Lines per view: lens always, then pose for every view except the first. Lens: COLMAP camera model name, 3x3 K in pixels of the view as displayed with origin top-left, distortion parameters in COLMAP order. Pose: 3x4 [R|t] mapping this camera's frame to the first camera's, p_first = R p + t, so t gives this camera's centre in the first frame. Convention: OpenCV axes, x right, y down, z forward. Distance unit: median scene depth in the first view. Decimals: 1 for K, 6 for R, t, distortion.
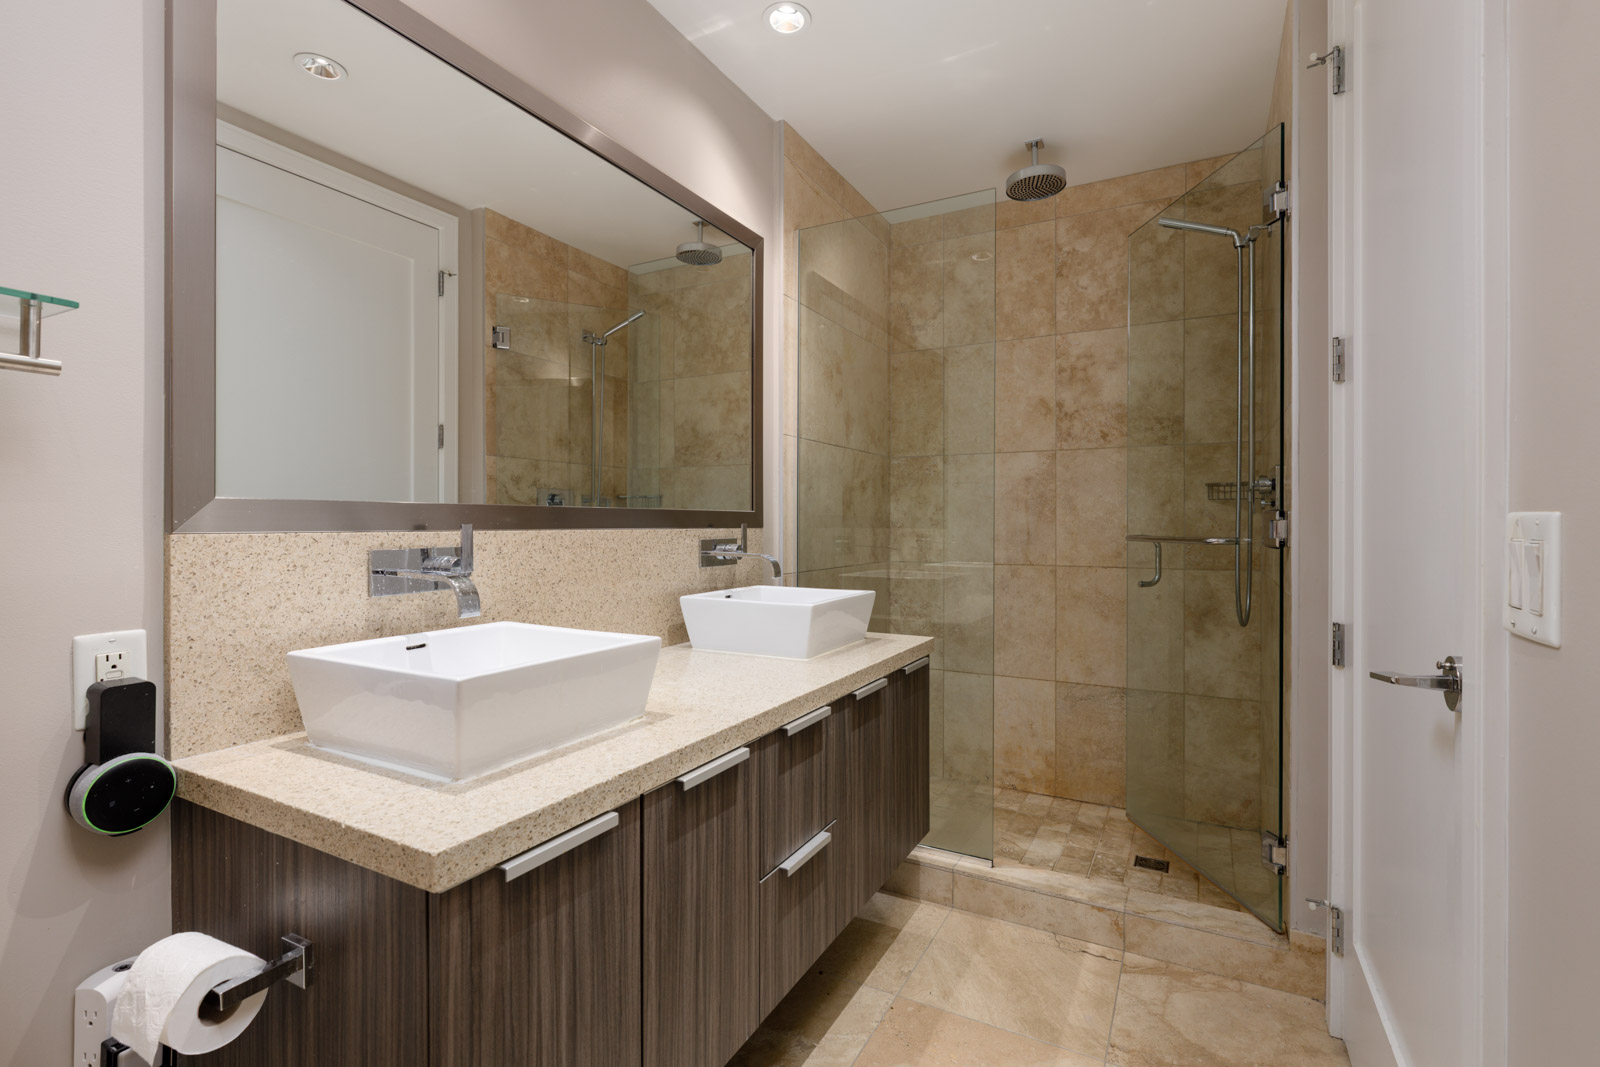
lens RADIAL K [[788.2, 0, 800.0], [0, 788.2, 533.5], [0, 0, 1]] dist [-0.001048, -0.000183]
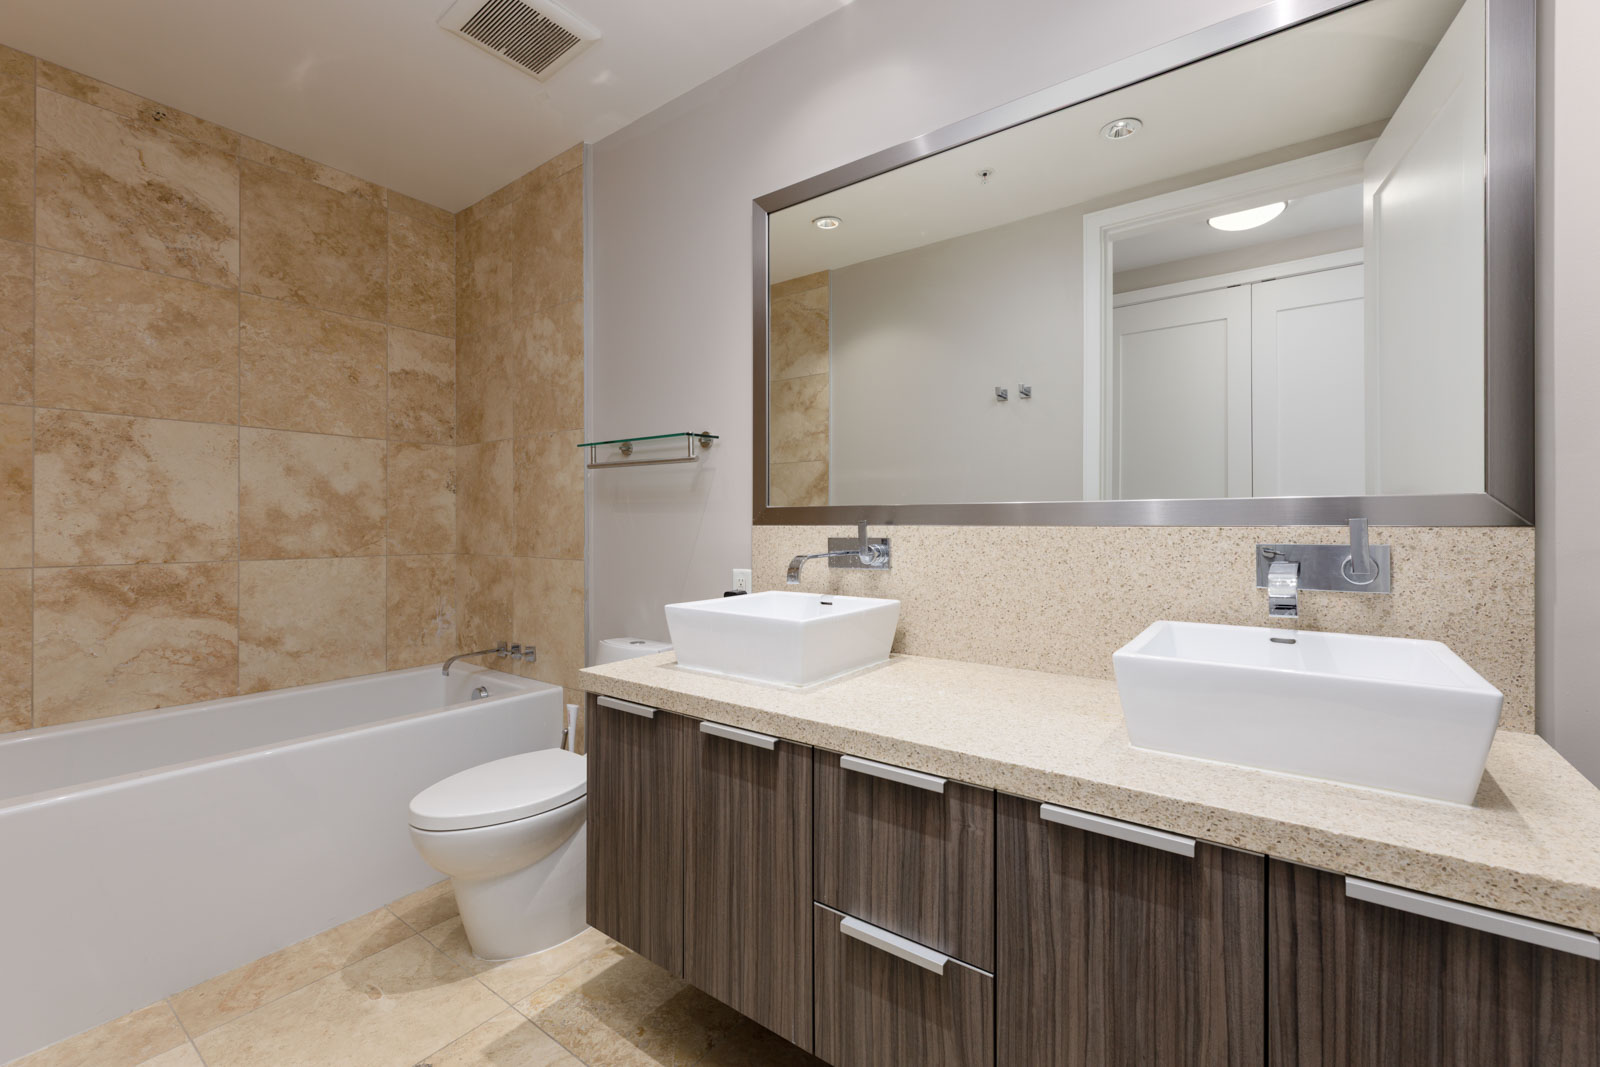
lens RADIAL K [[681.7, 0, 800.0], [0, 681.7, 533.5], [0, 0, 1]] dist [0.000517, 0.000000]
pose [[-0.190536, 0.012125, -0.981605, 0.770125], [-0.013983, 0.999789, 0.015064, -0.005958], [0.981581, 0.016596, -0.190326, 1.178394]]
